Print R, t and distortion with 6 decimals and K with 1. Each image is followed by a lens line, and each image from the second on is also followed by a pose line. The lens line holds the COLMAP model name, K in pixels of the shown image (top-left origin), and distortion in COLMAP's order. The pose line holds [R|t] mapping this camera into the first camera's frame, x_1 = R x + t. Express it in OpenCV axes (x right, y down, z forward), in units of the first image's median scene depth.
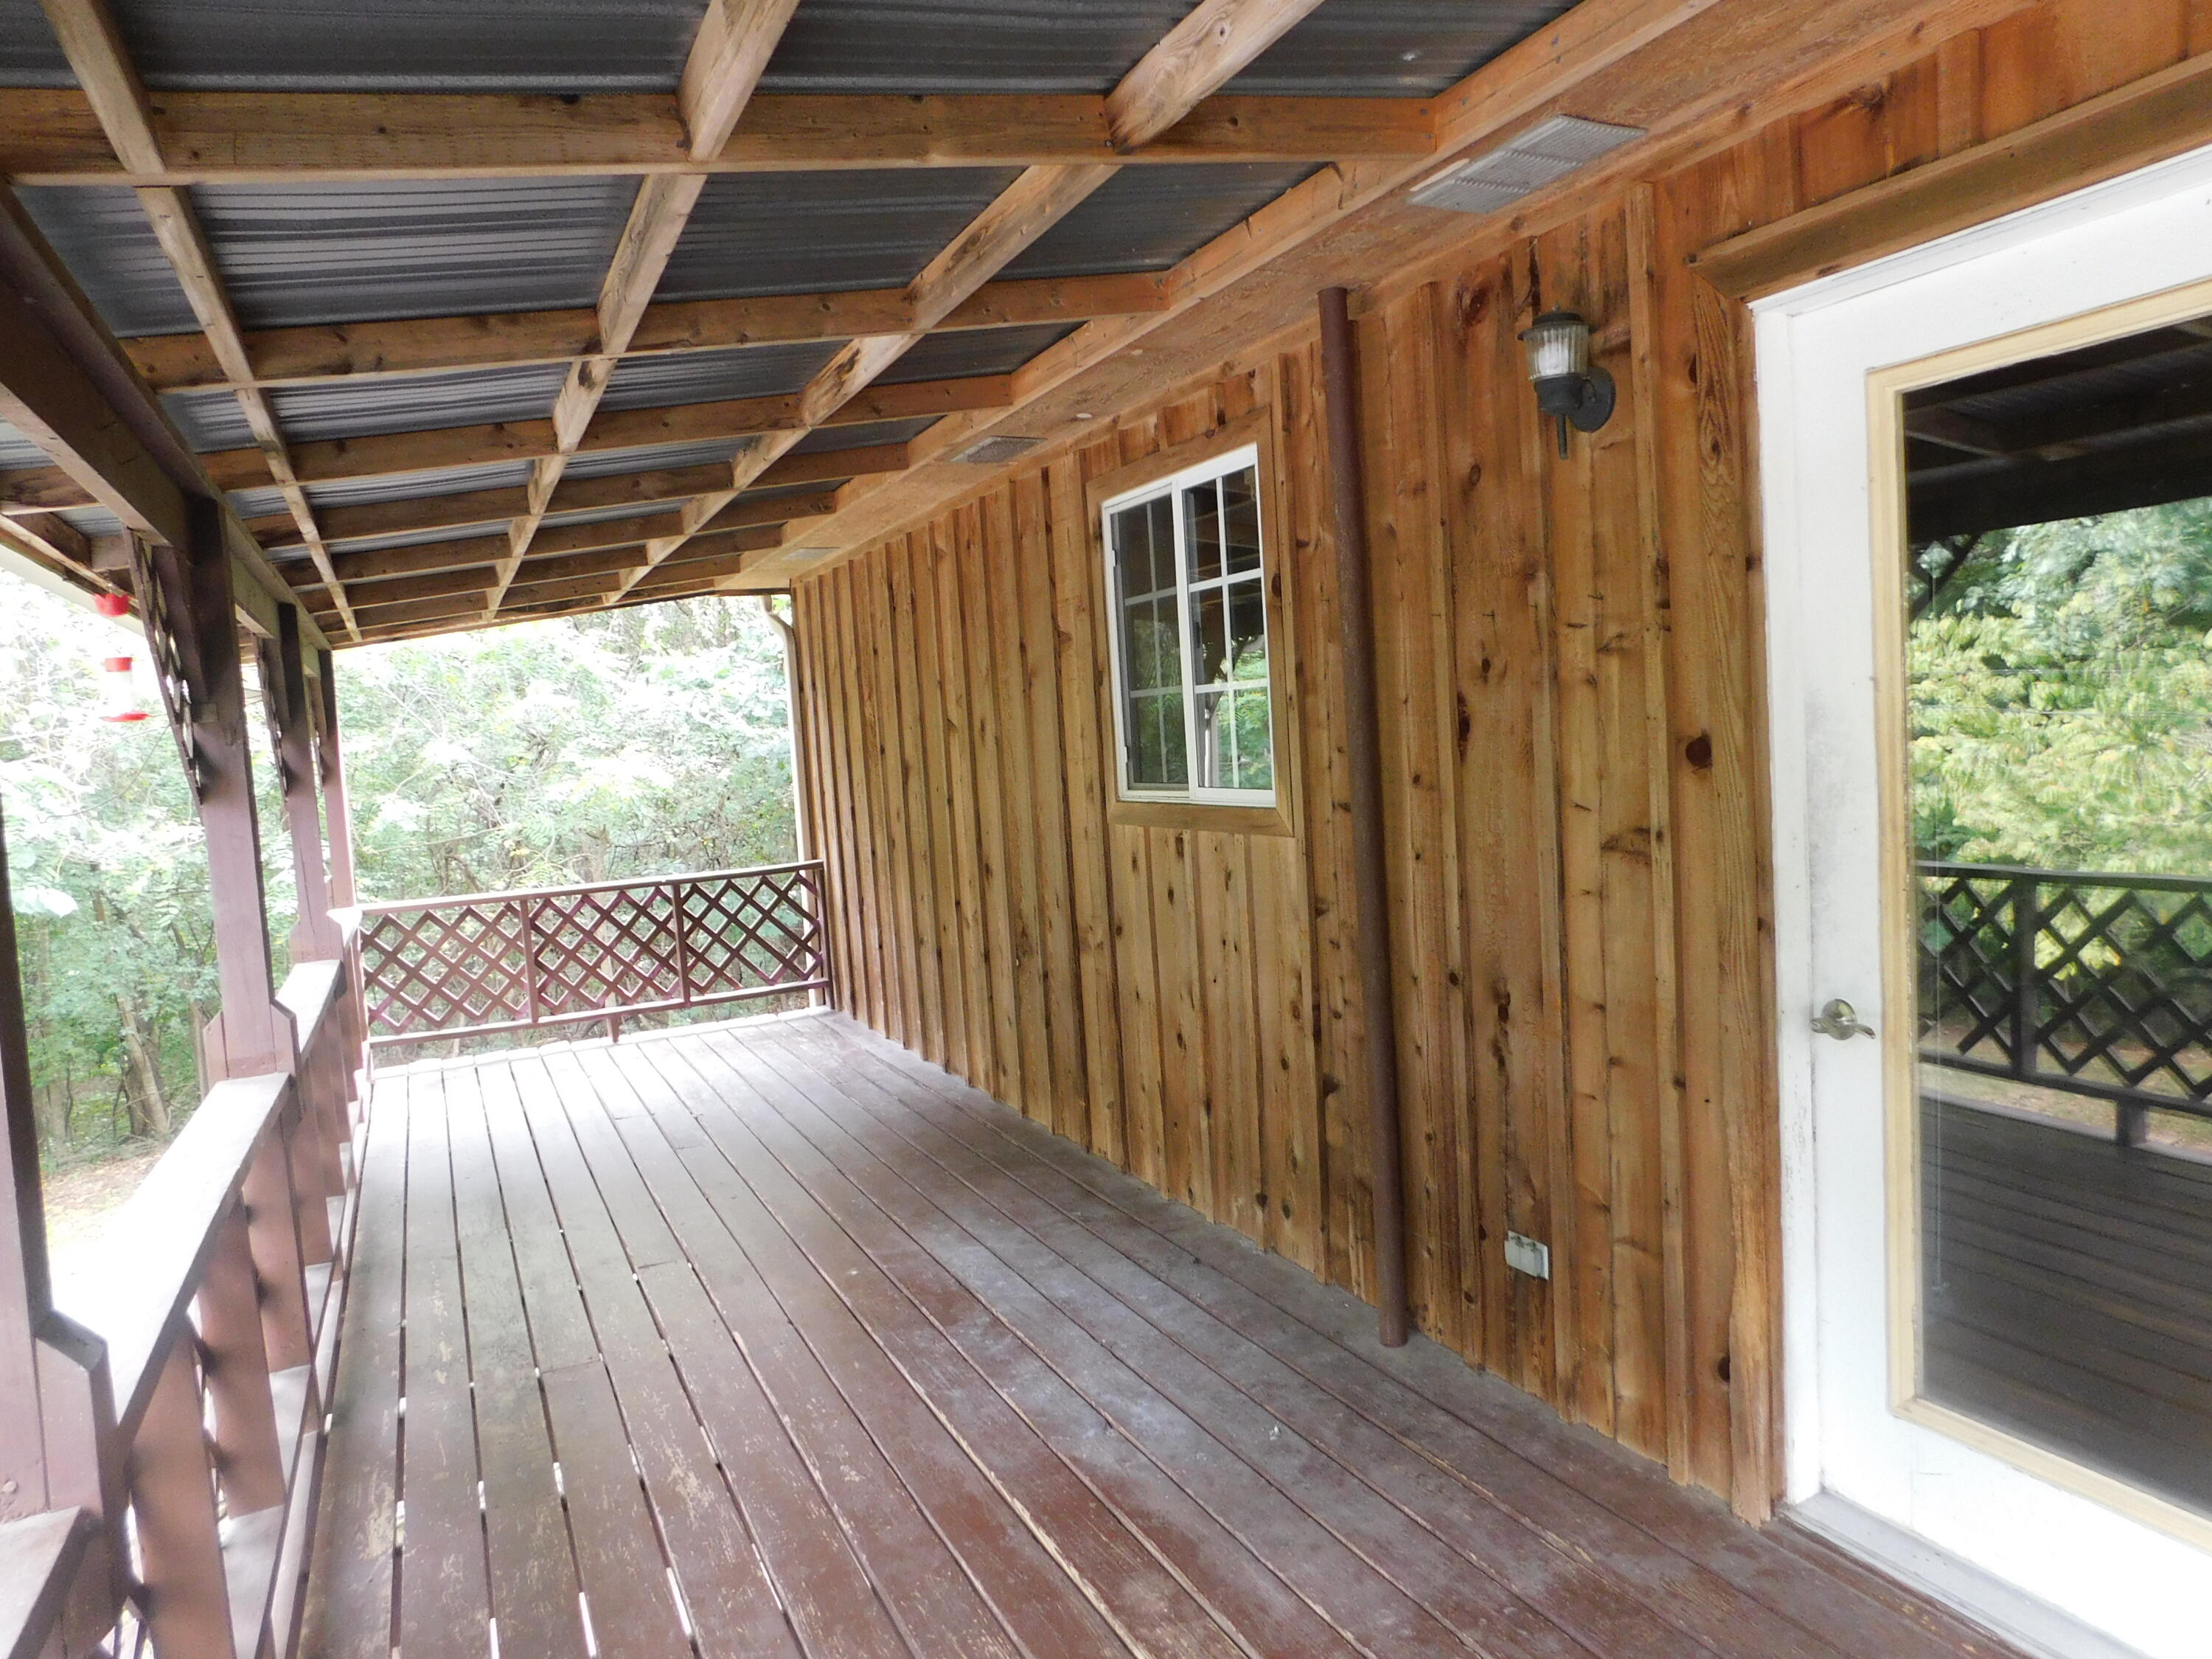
lens RADIAL K [[1473.9, 0, 1100.4], [0, 1473.9, 831.1], [0, 0, 1]] dist [-0.077333, 0.071438]
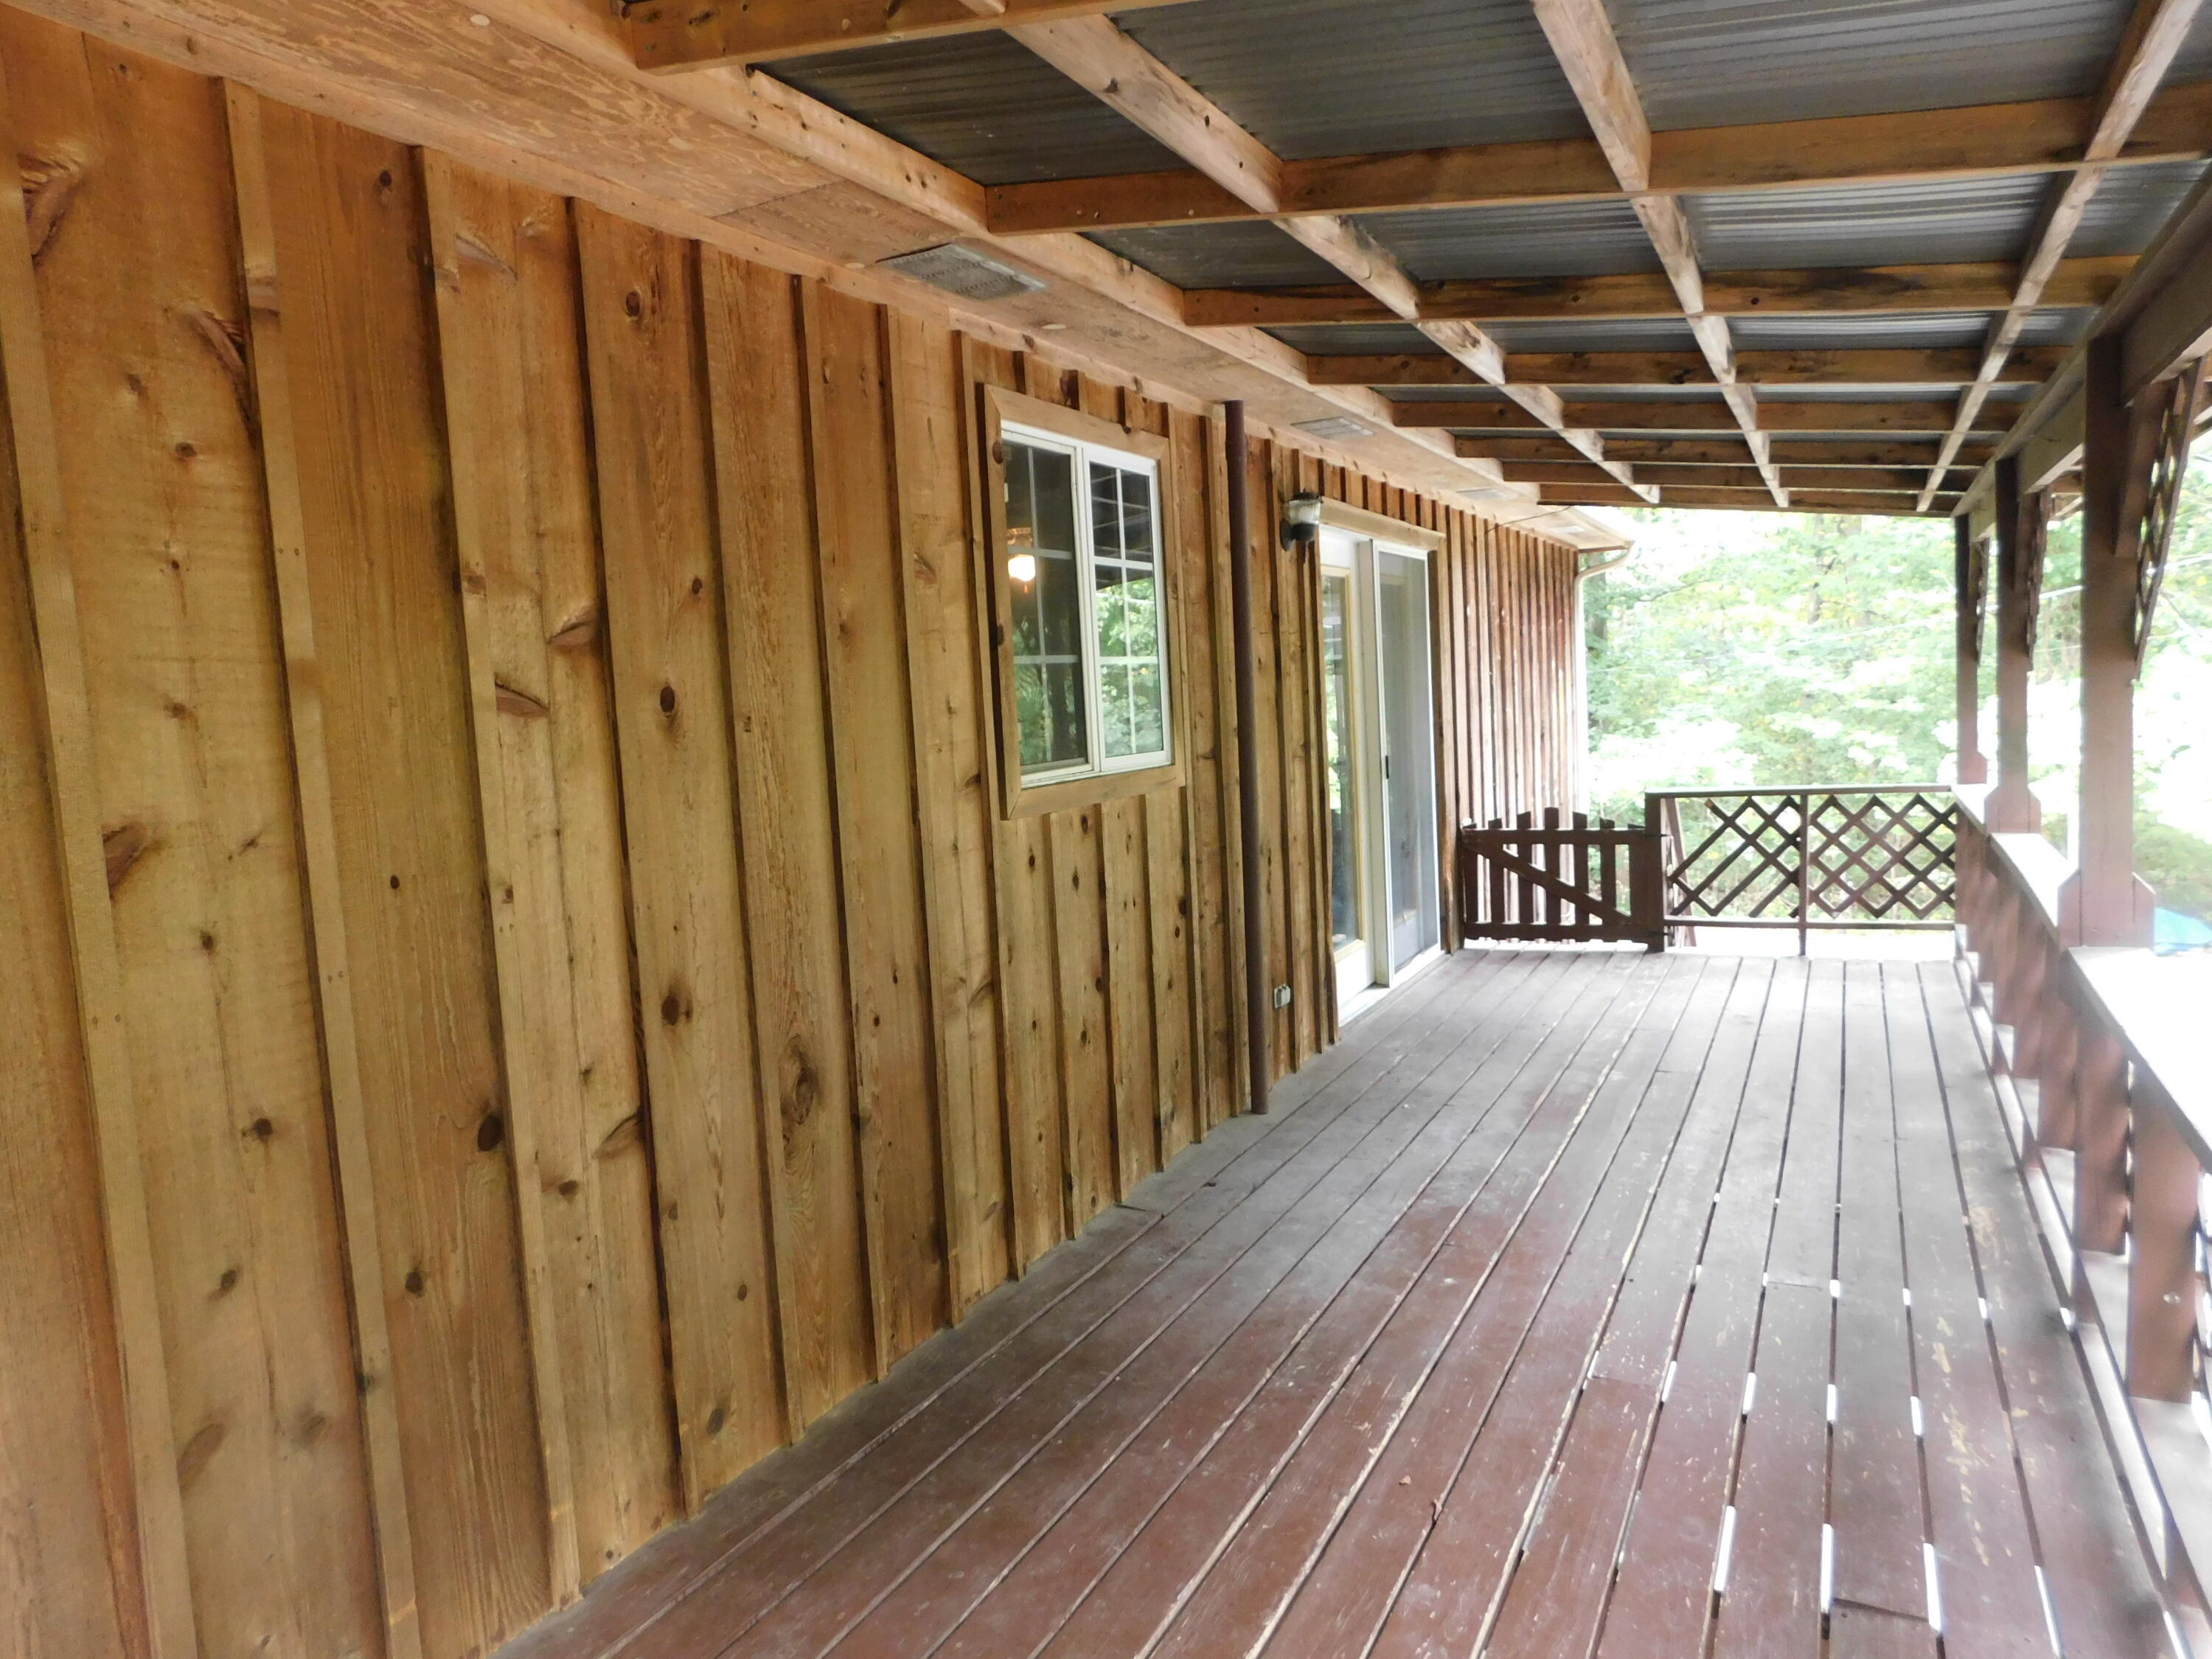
lens RADIAL K [[1473.9, 0, 1100.4], [0, 1473.9, 831.1], [0, 0, 1]] dist [-0.077333, 0.071438]
pose [[-0.604565, 0.017516, 0.796363, -0.775796], [0.146919, 0.985058, 0.089868, -0.076308], [-0.782890, 0.171332, -0.598105, 1.711274]]
